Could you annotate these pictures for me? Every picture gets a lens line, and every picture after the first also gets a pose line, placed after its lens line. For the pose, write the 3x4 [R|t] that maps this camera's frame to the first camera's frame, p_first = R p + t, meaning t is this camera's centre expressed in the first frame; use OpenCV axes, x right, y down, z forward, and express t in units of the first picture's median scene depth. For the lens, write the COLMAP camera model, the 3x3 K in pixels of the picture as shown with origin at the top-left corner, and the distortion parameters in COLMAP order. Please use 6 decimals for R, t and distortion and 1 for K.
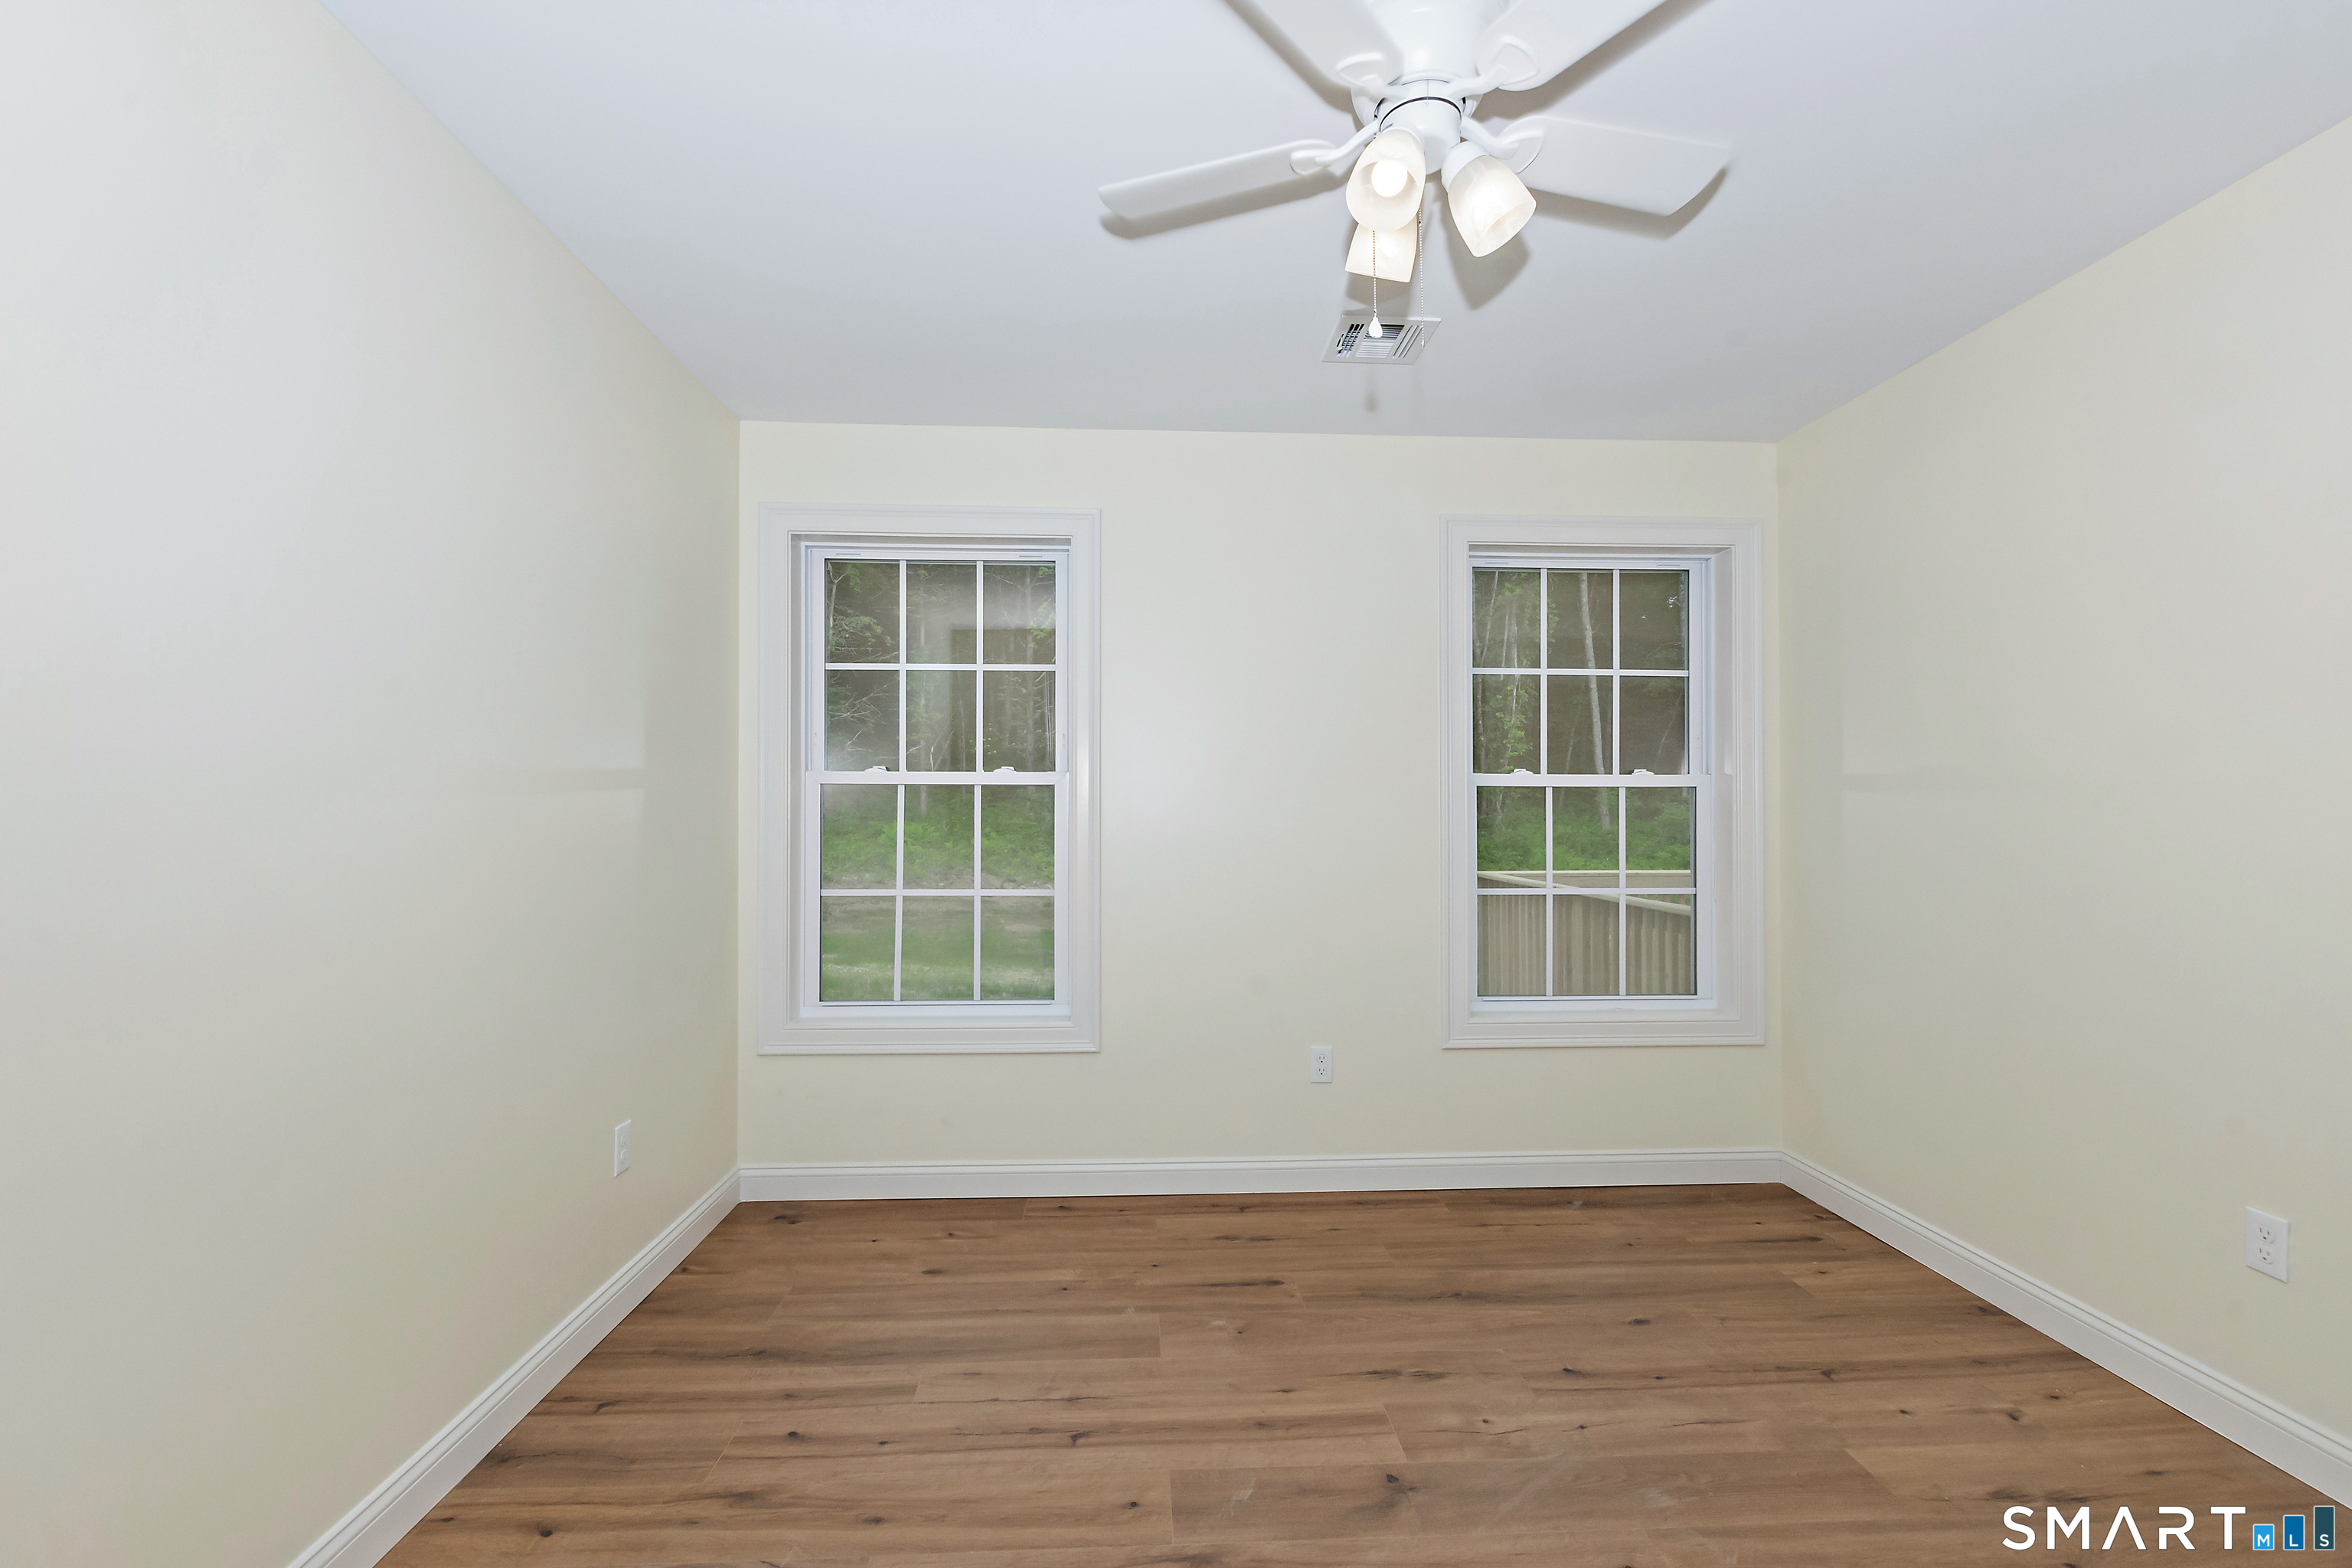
lens RADIAL K [[1081.9, 0, 1194.2], [0, 1081.9, 791.9], [0, 0, 1]] dist [0.007049, -0.003012]
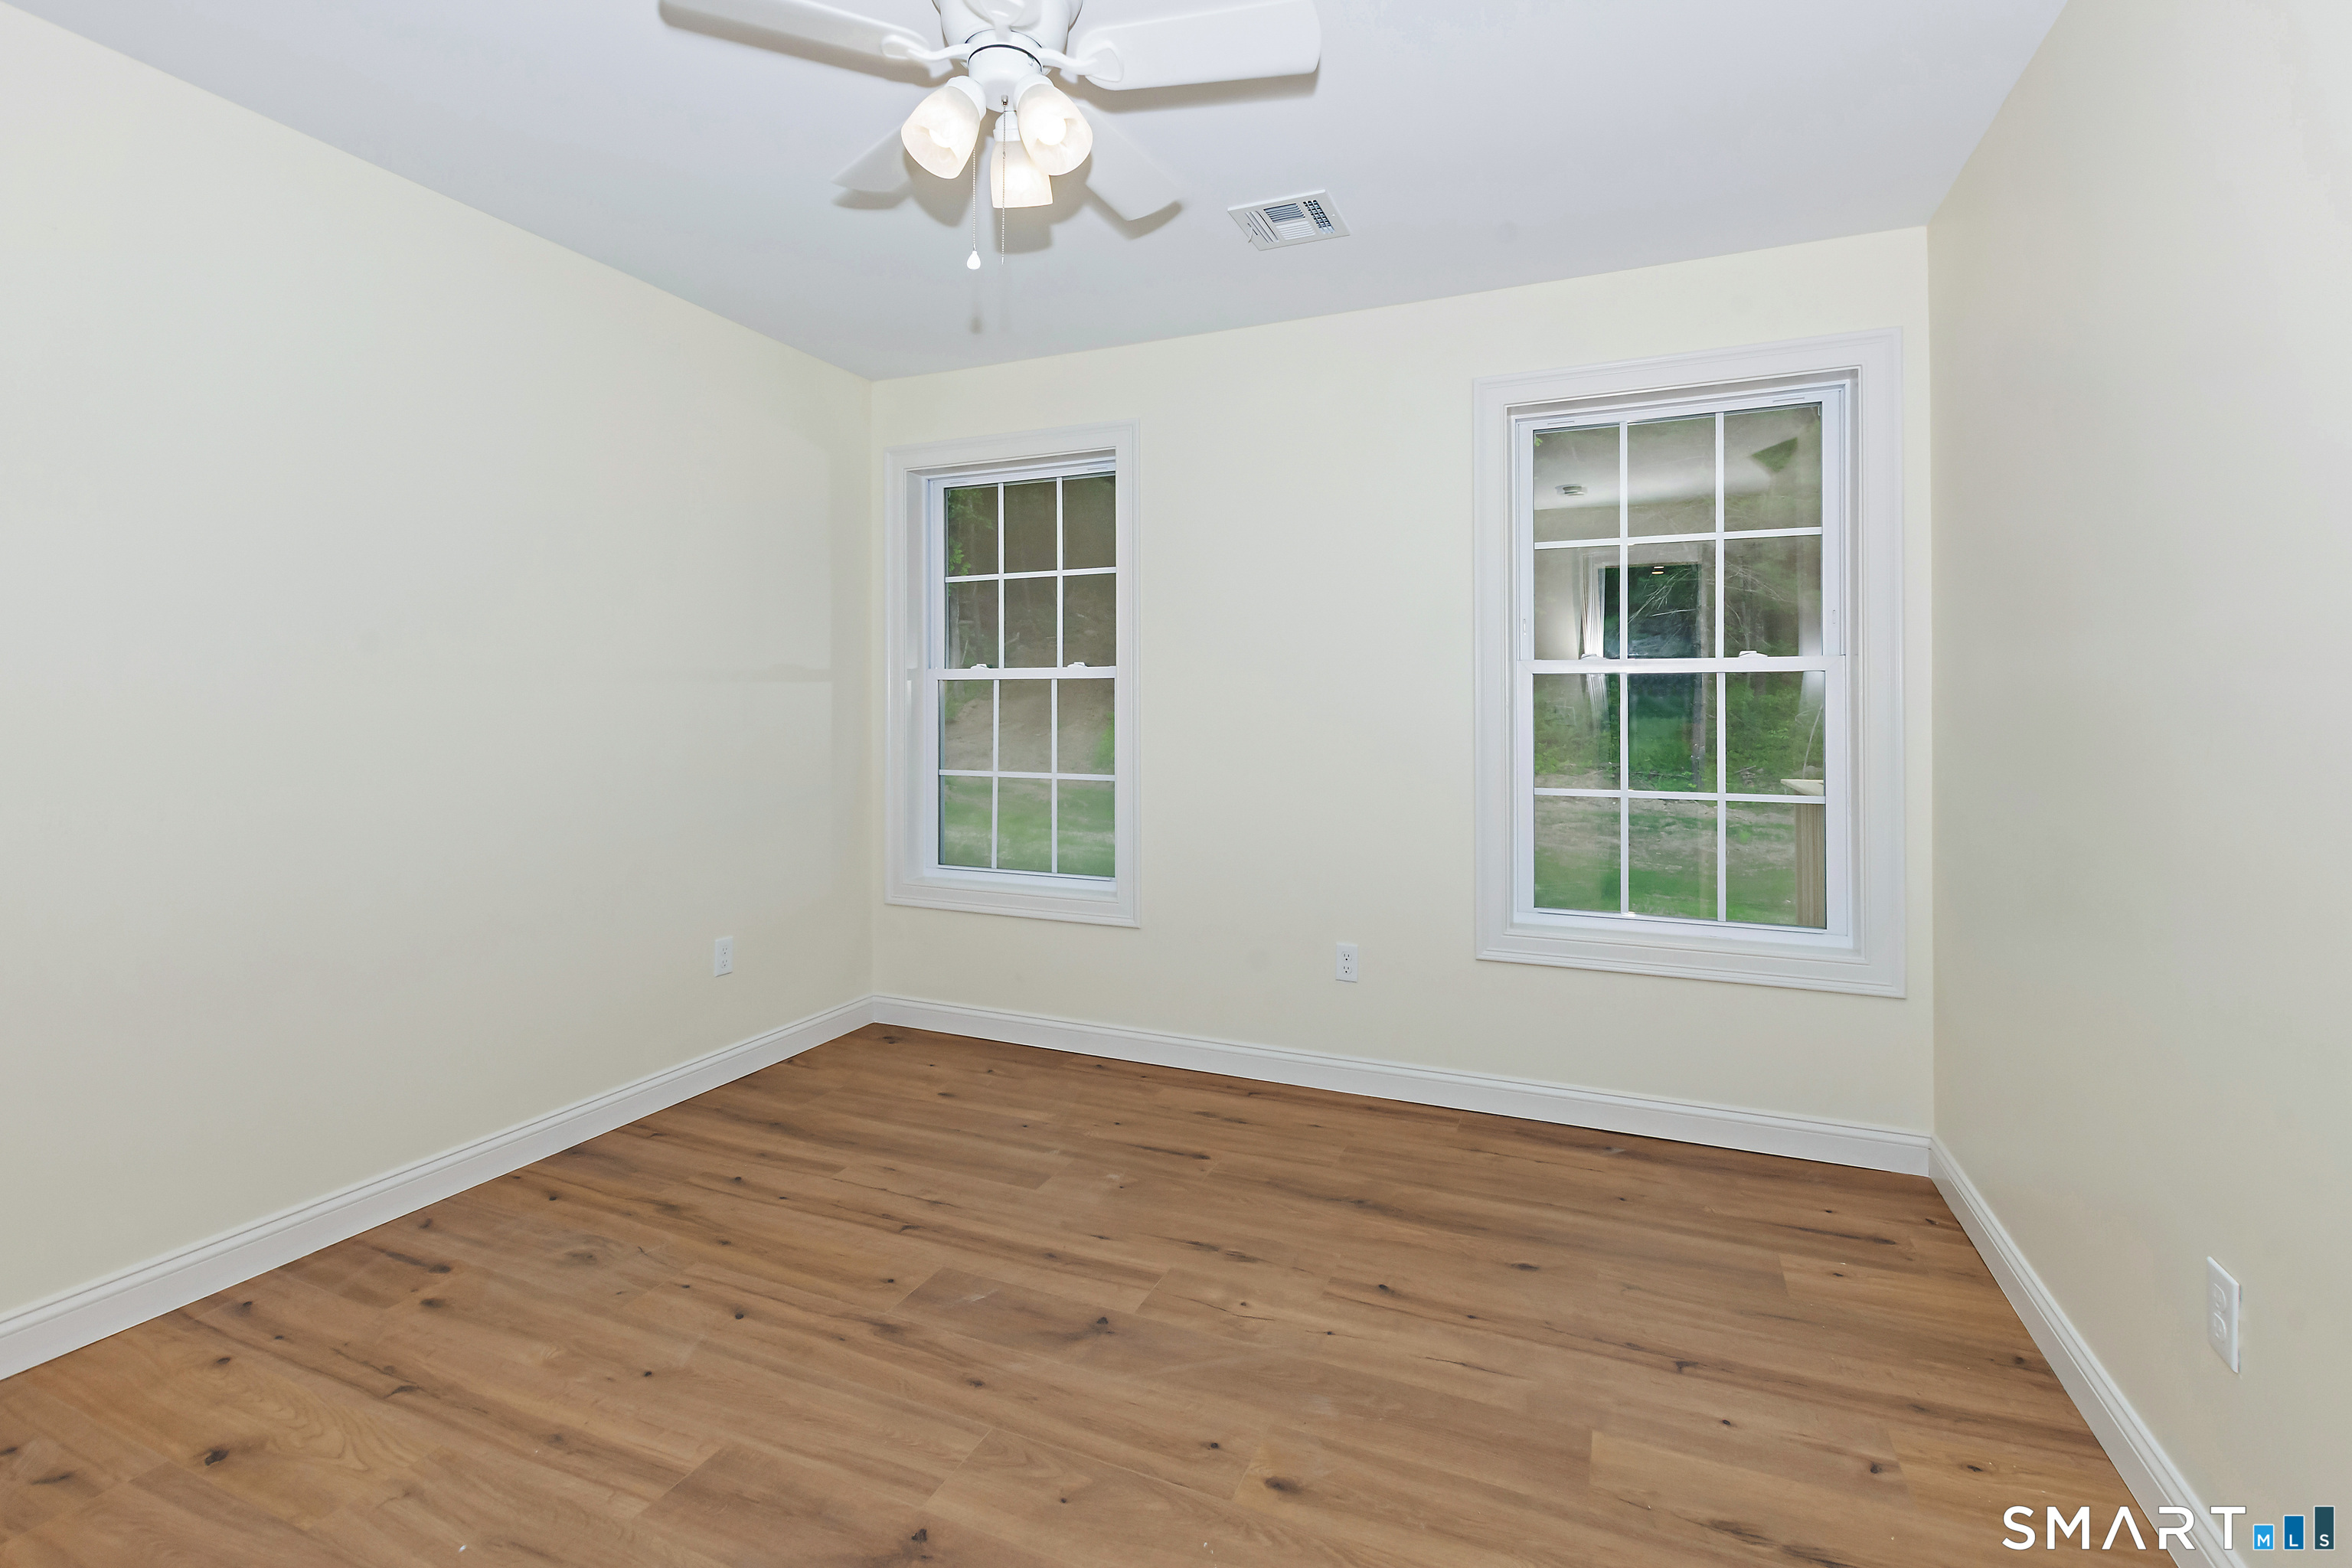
lens RADIAL K [[1081.9, 0, 1078.5], [0, 1081.9, 707.9], [0, 0, 1]] dist [0.007049, -0.003012]
pose [[0.885816, 0.000228, -0.464037, 0.440137], [0.006219, 0.999904, 0.012362, 0.011690], [0.463995, -0.013836, 0.885730, 0.036300]]
